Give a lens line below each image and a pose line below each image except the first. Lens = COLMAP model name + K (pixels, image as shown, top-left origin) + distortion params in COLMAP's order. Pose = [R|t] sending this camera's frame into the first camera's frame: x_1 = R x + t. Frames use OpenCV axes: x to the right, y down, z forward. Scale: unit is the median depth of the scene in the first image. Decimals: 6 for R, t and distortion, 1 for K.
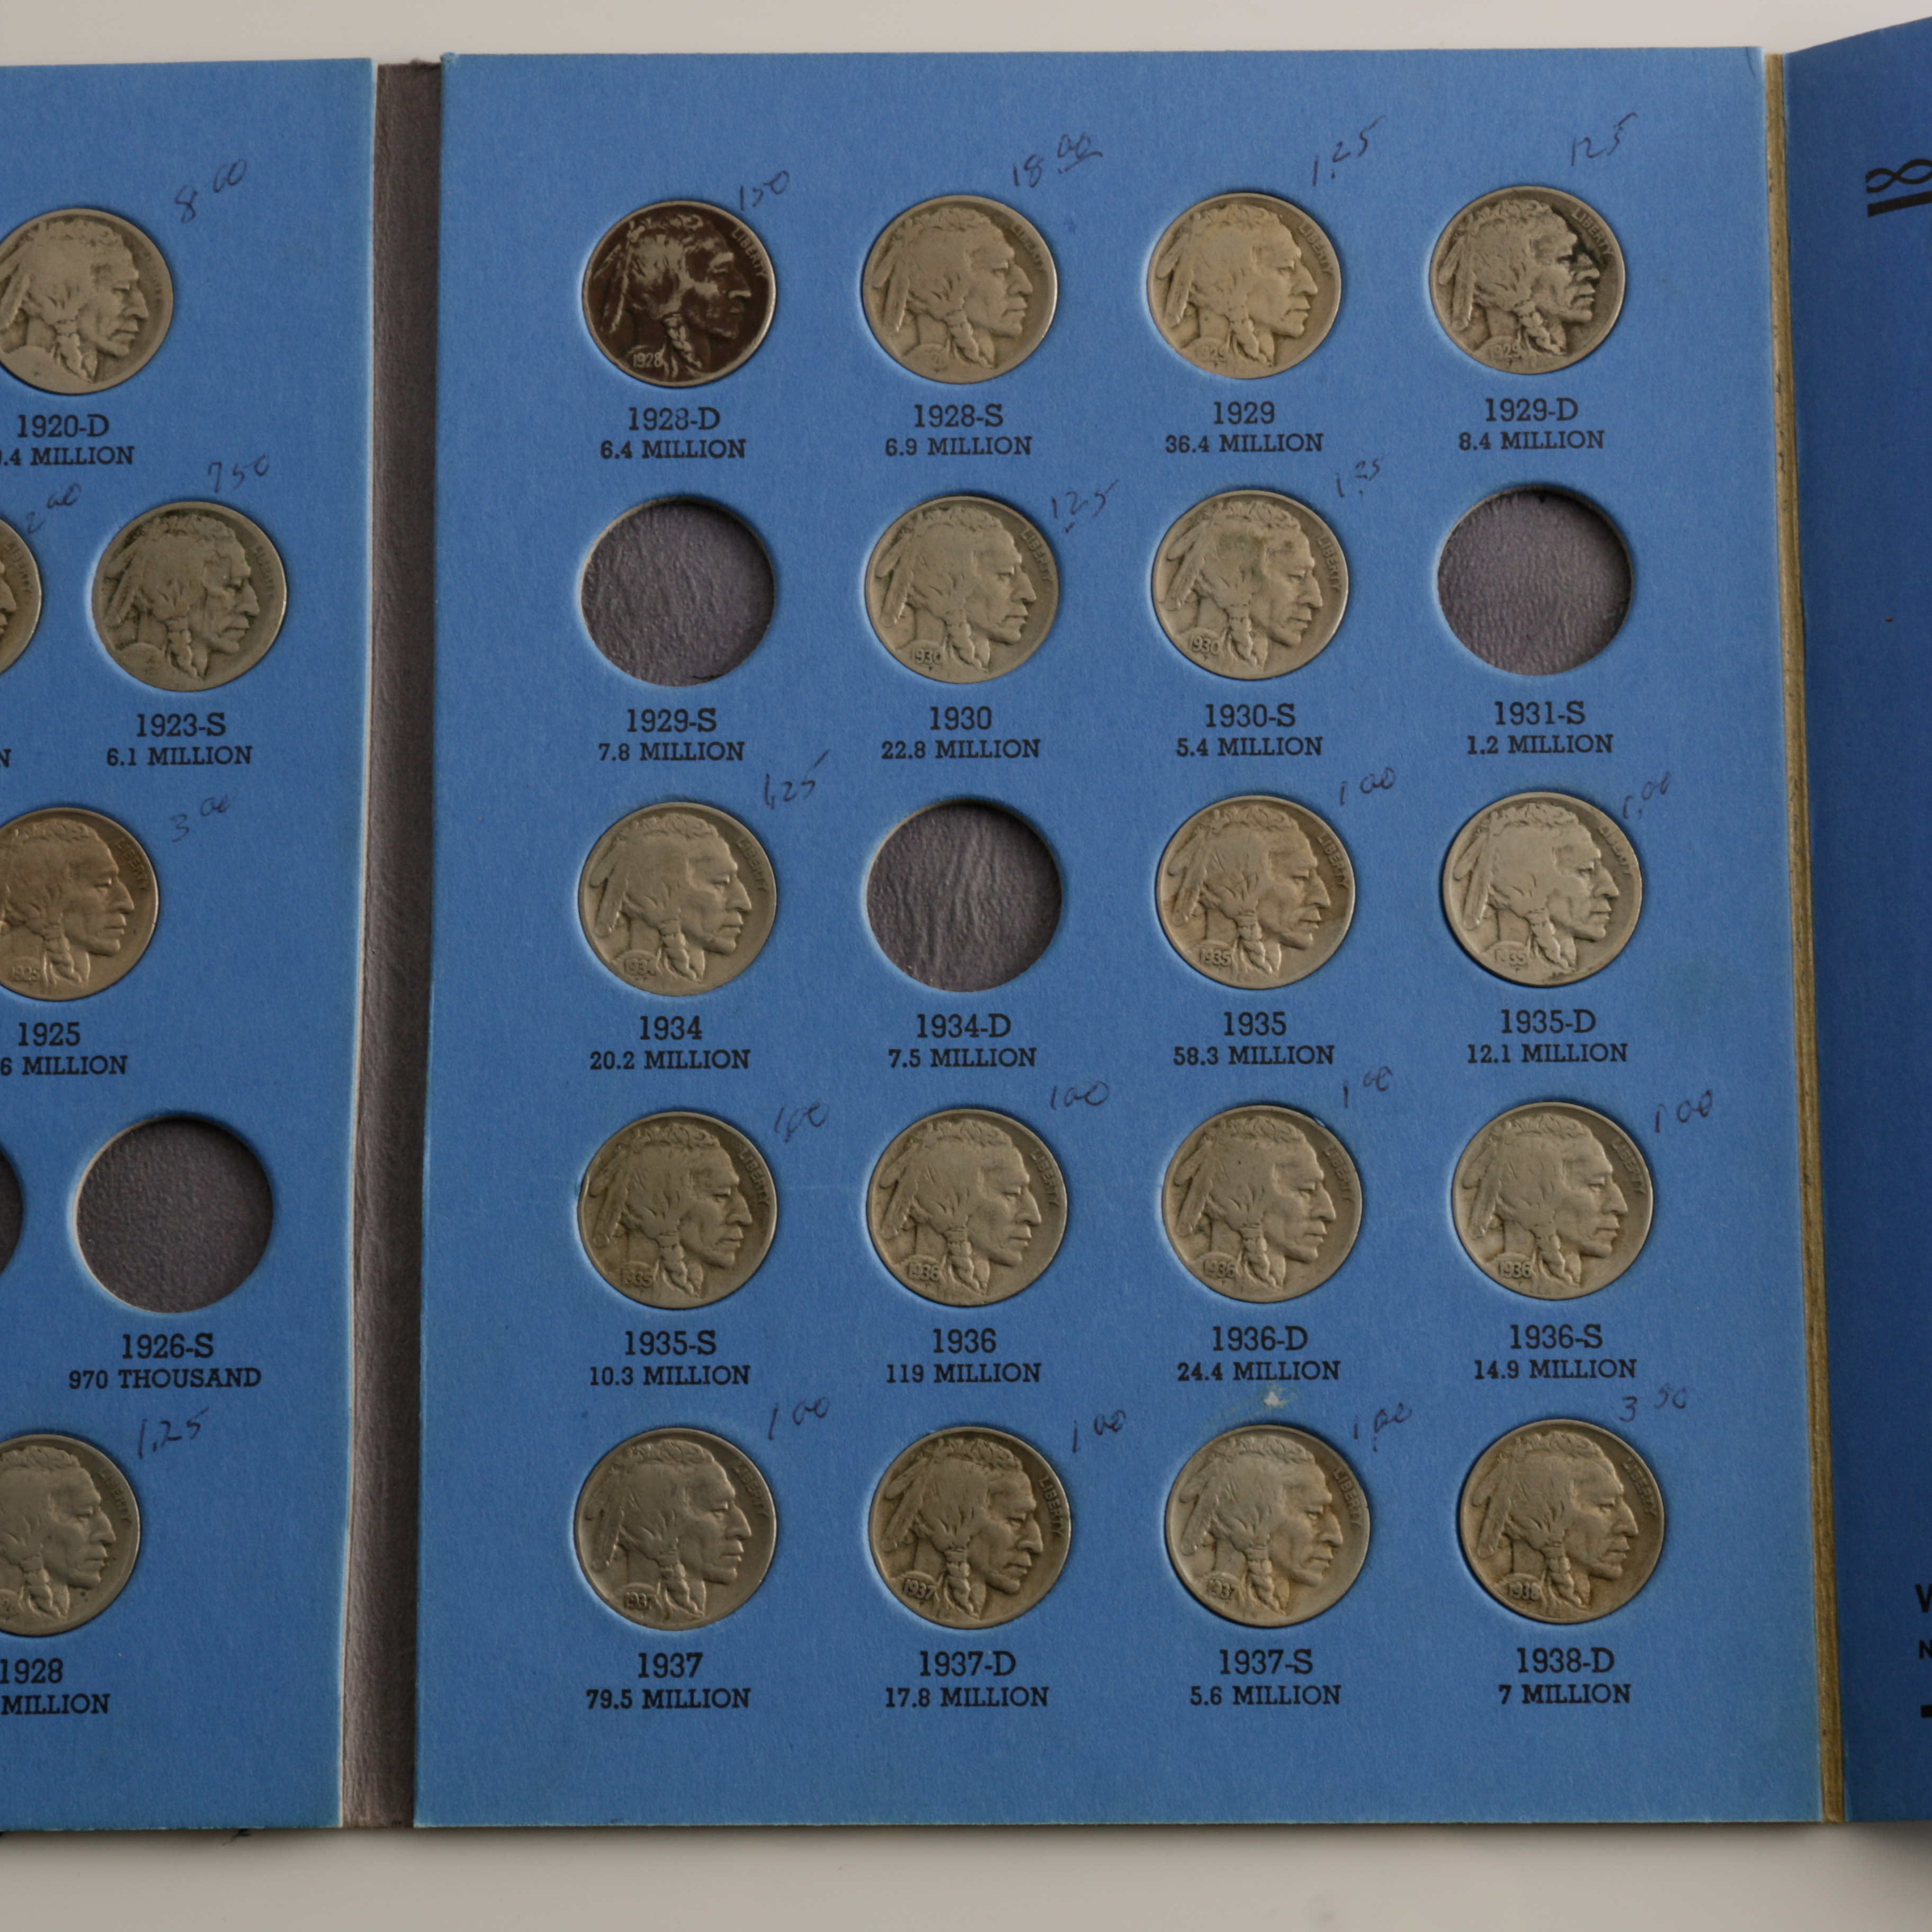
lens RADIAL K [[3433.3, 0, 965.8], [0, 3433.3, 886.5], [0, 0, 1]] dist [0.044308, 0.257083]
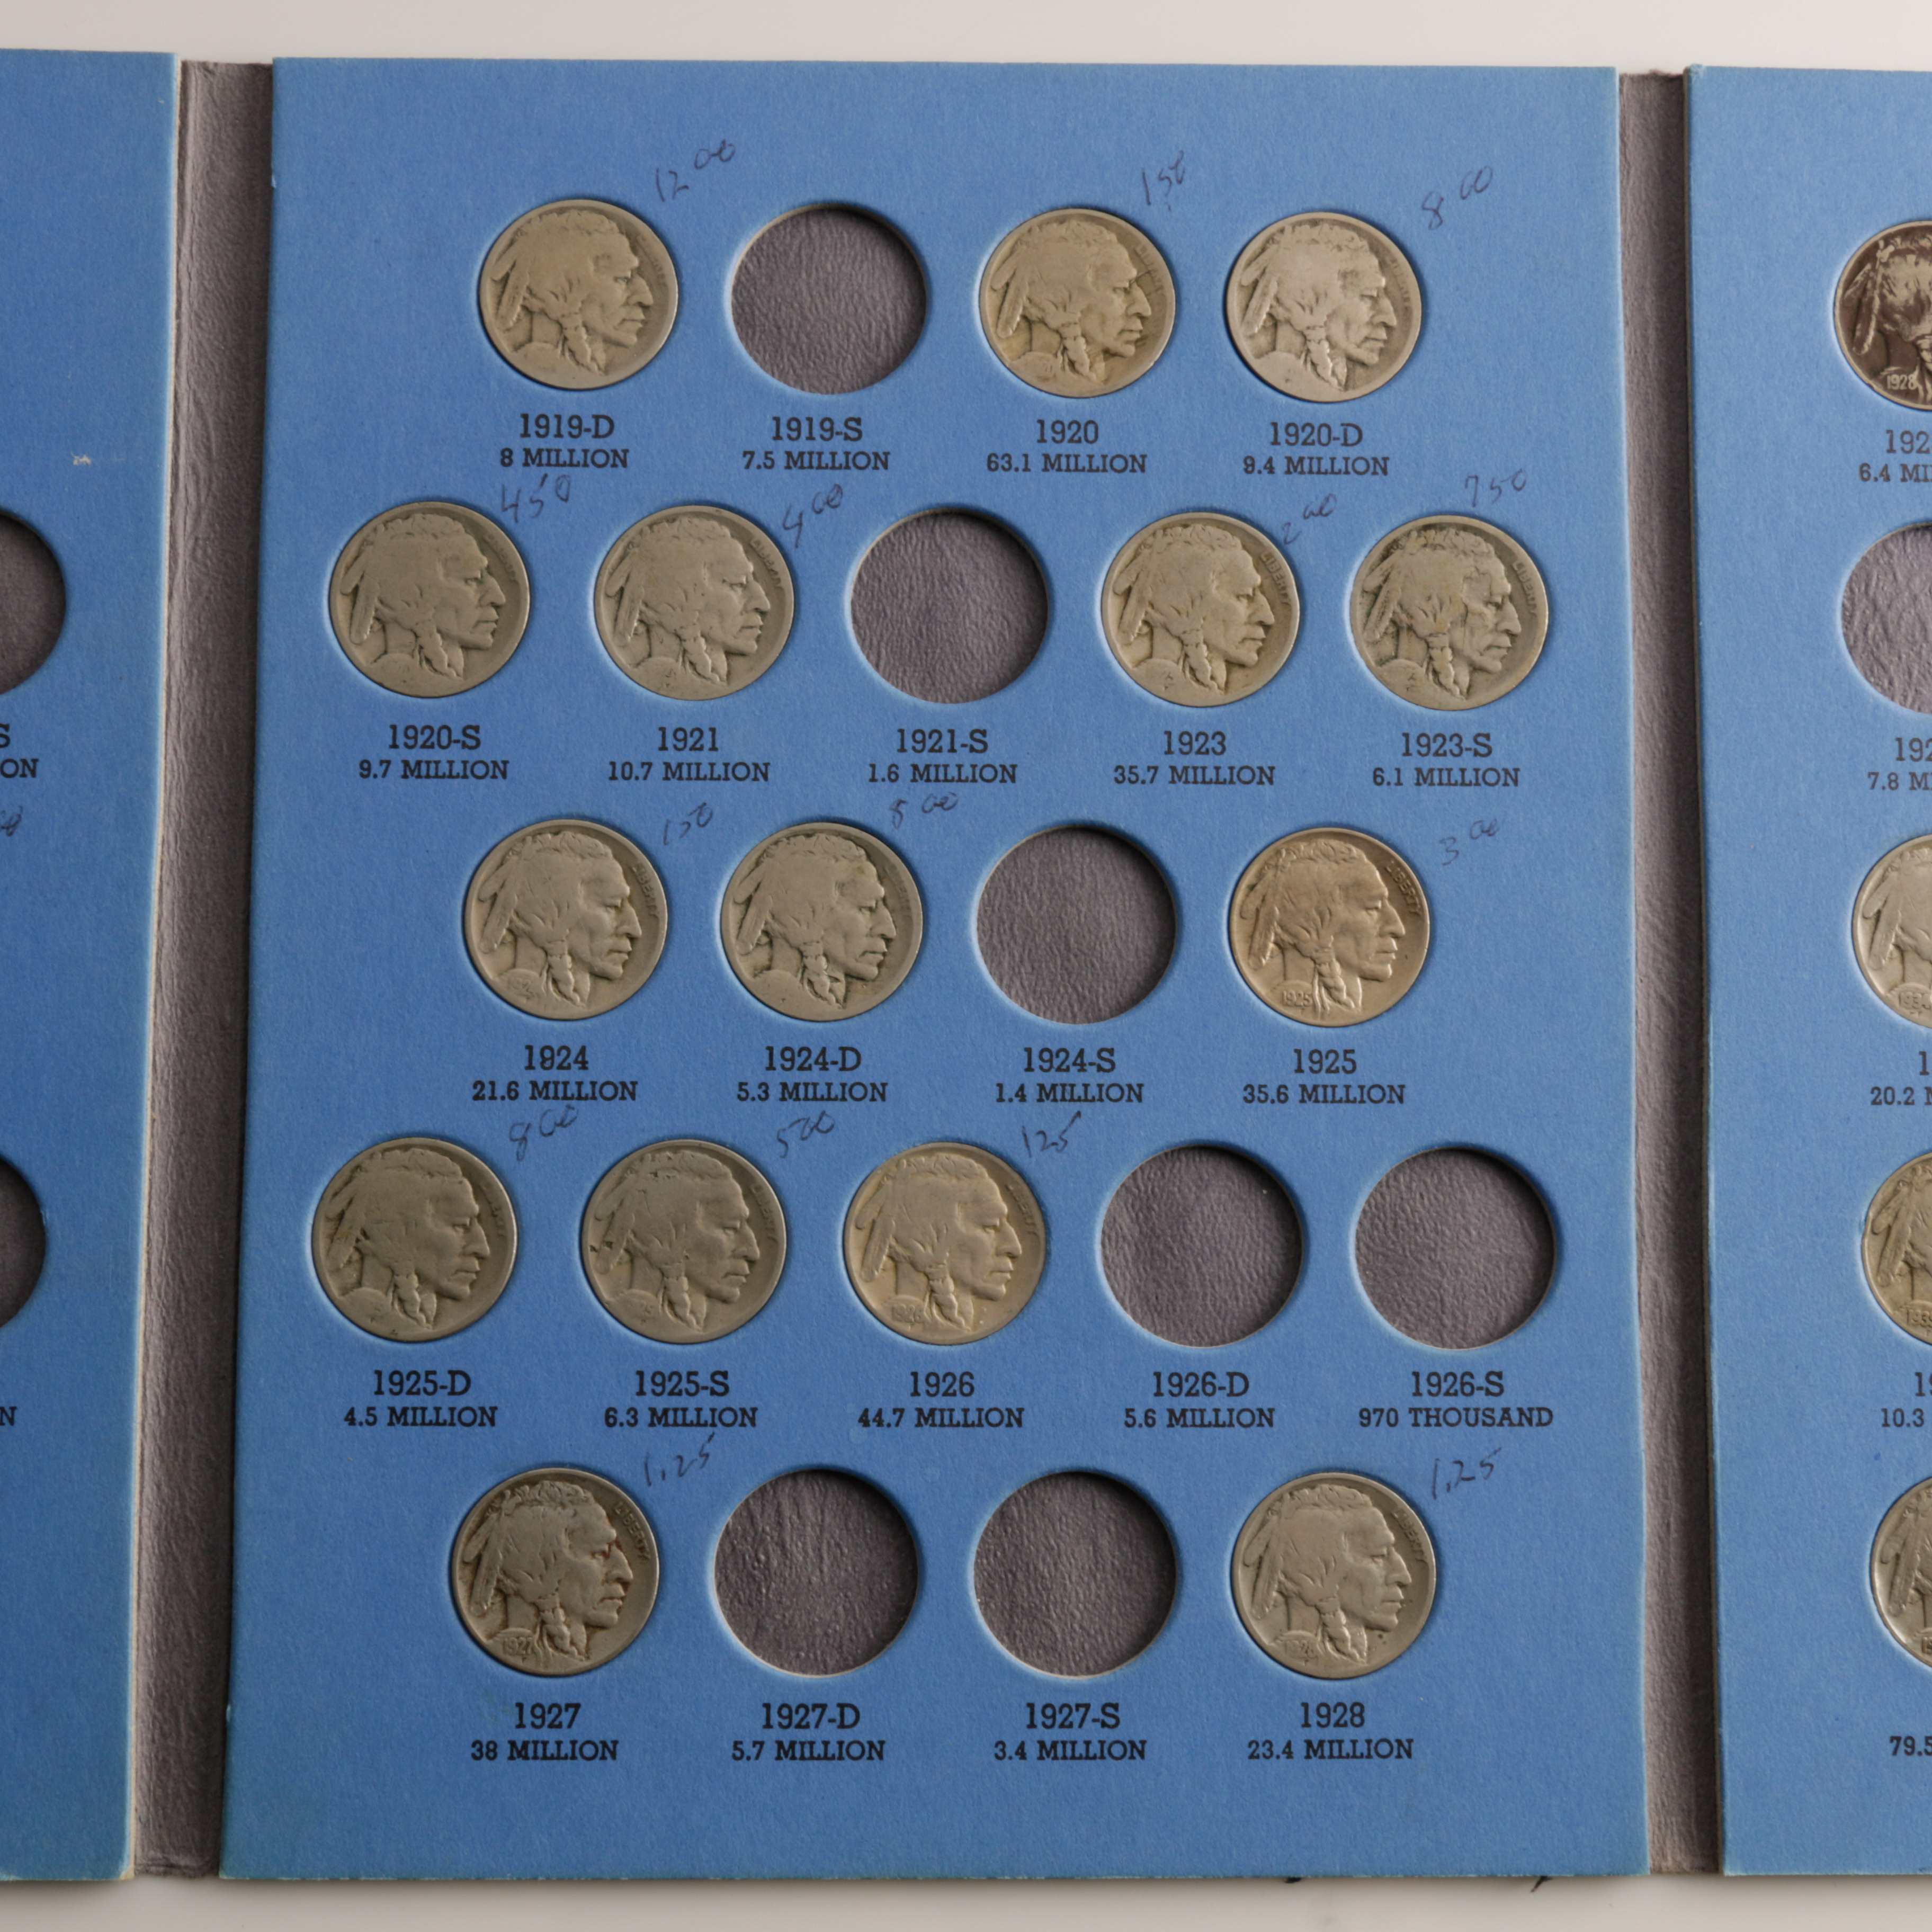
lens RADIAL K [[3545.6, 0, 970.3], [0, 3545.6, 914.4], [0, 0, 1]] dist [-0.004491, 0.108943]
pose [[0.995759, 0.015990, 0.090599, -0.452761], [-0.015938, 0.999872, -0.001297, 0.004309], [-0.090608, -0.000153, 0.995887, 0.016775]]
